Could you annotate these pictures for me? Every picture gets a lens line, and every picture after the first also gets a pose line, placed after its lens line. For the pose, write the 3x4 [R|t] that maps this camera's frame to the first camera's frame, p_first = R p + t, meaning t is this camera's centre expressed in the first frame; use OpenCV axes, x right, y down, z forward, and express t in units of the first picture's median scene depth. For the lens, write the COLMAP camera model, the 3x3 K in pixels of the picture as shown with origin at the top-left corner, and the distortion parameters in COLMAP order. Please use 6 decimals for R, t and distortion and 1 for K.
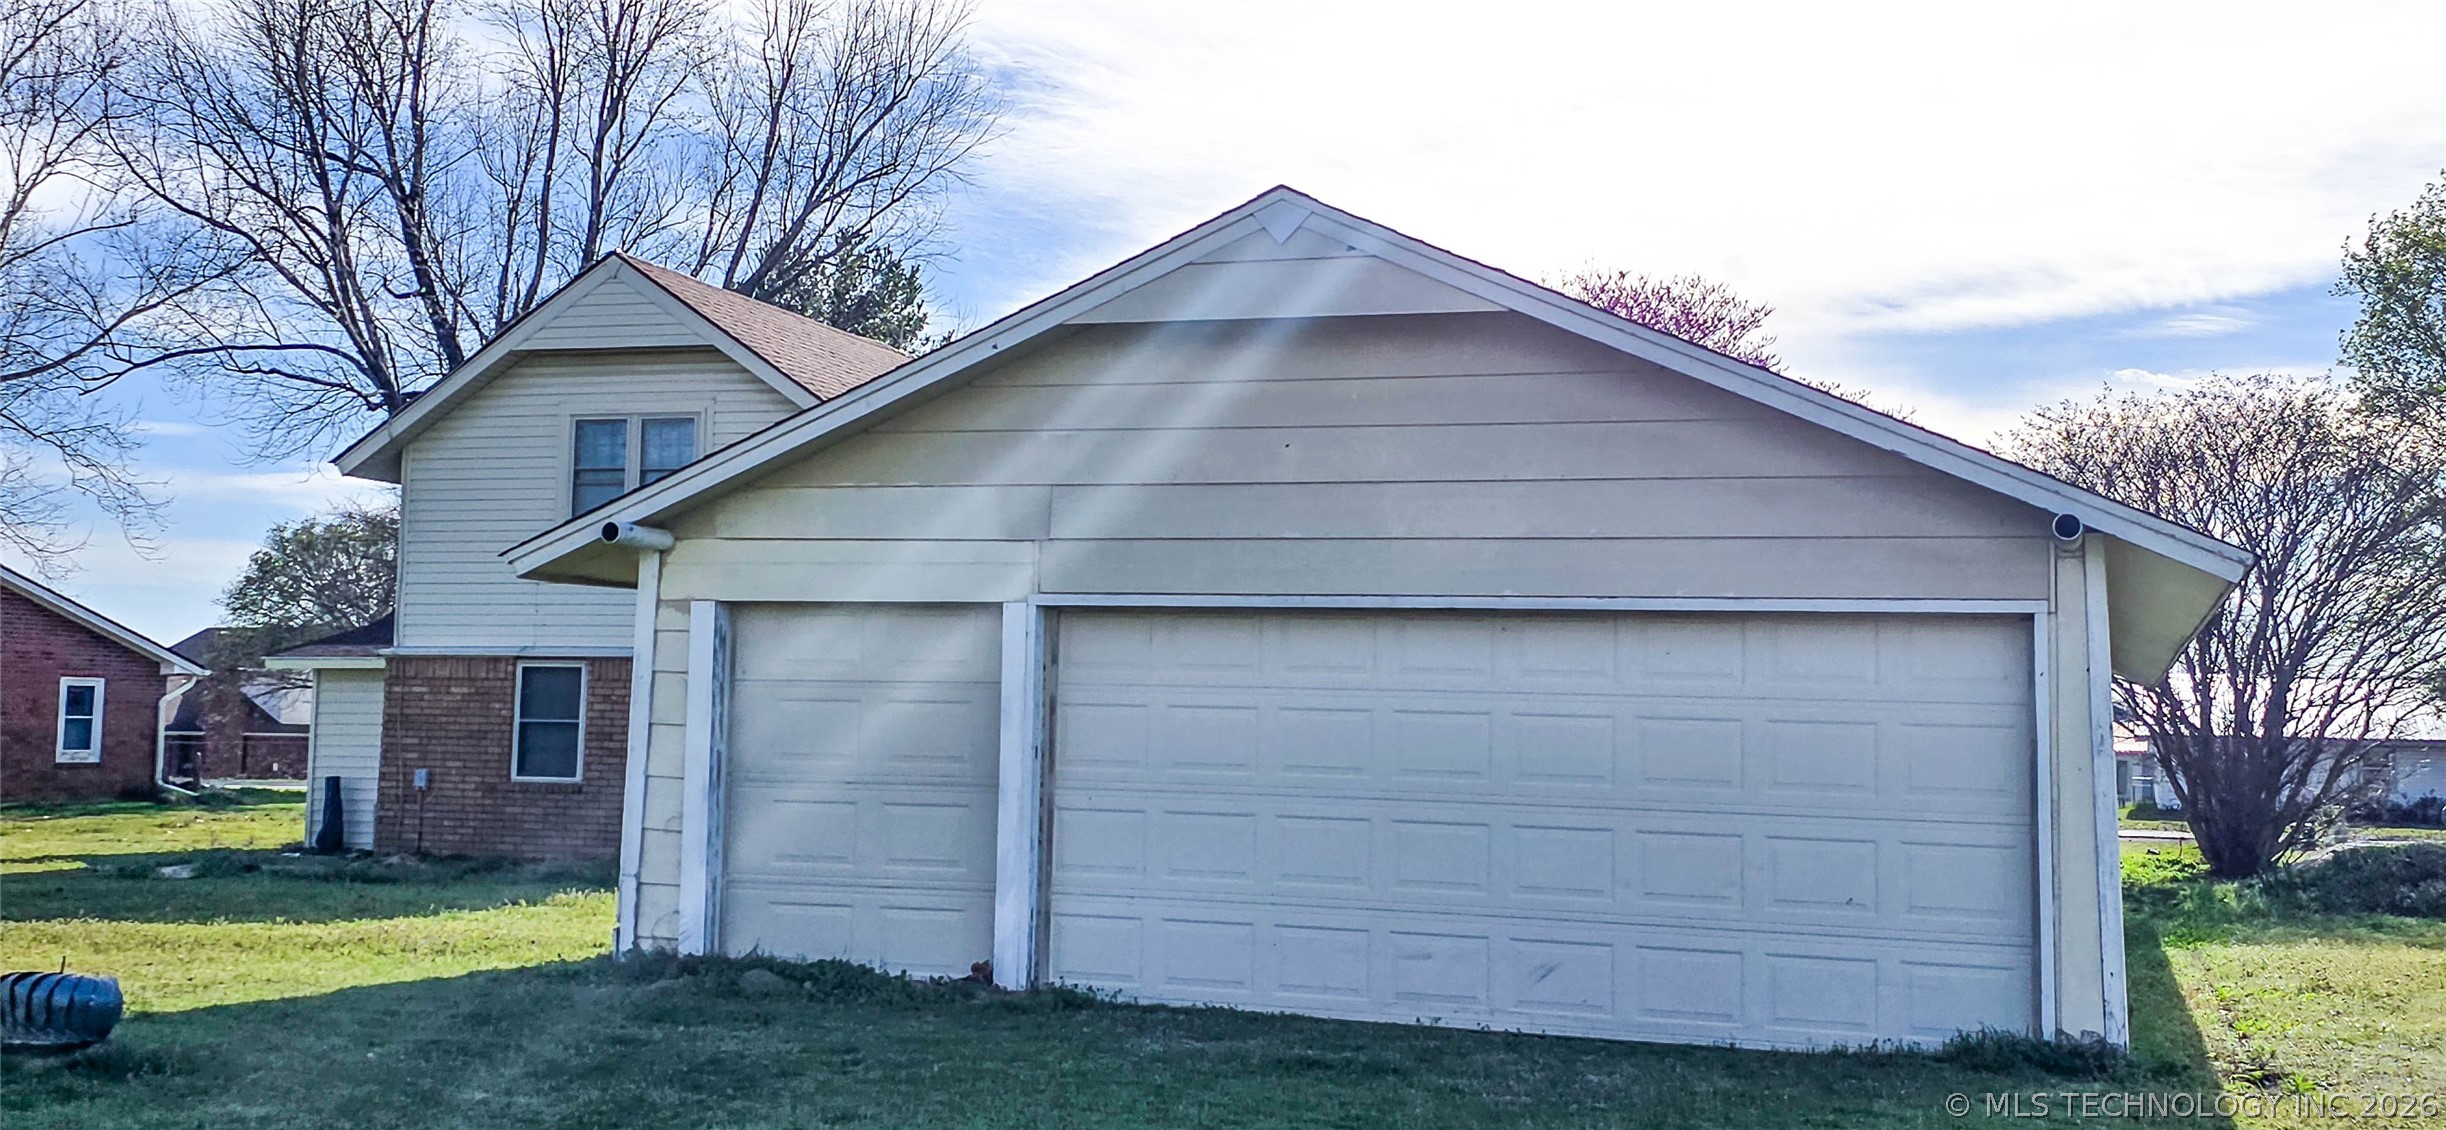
lens RADIAL K [[2009.7, 0, 1223.0], [0, 2009.7, 565.0], [0, 0, 1]] dist [0.056739, -0.005569]
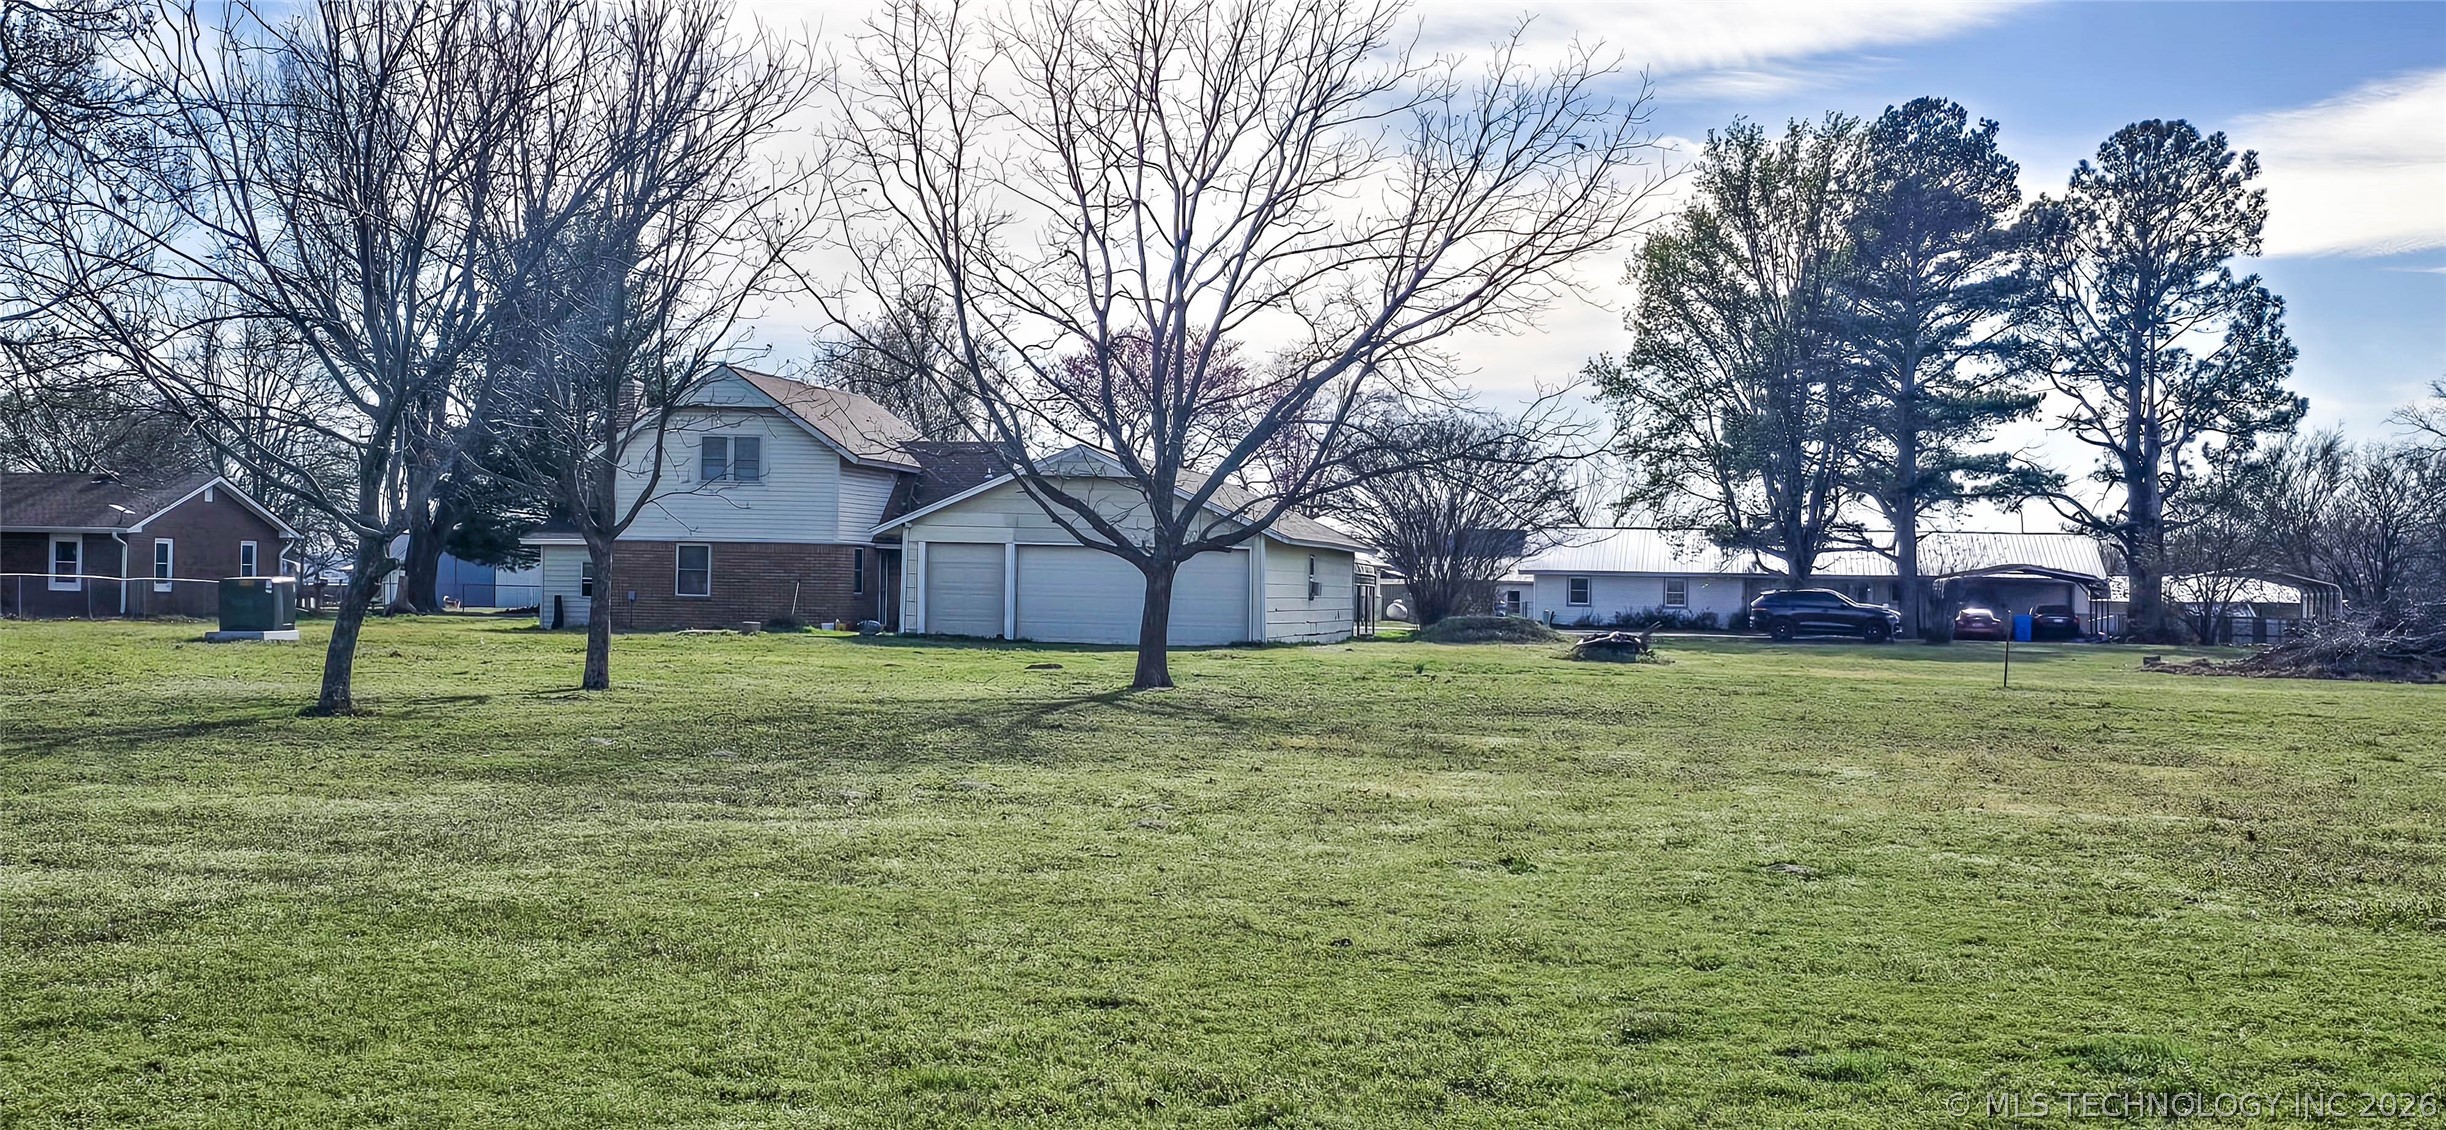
lens RADIAL K [[2009.7, 0, 1223.0], [0, 2009.7, 565.0], [0, 0, 1]] dist [0.056739, -0.005569]
pose [[0.972034, 0.002880, 0.234821, -0.388450], [-0.021416, 0.996845, 0.076428, -0.157239], [-0.233860, -0.079319, 0.969029, -1.839005]]
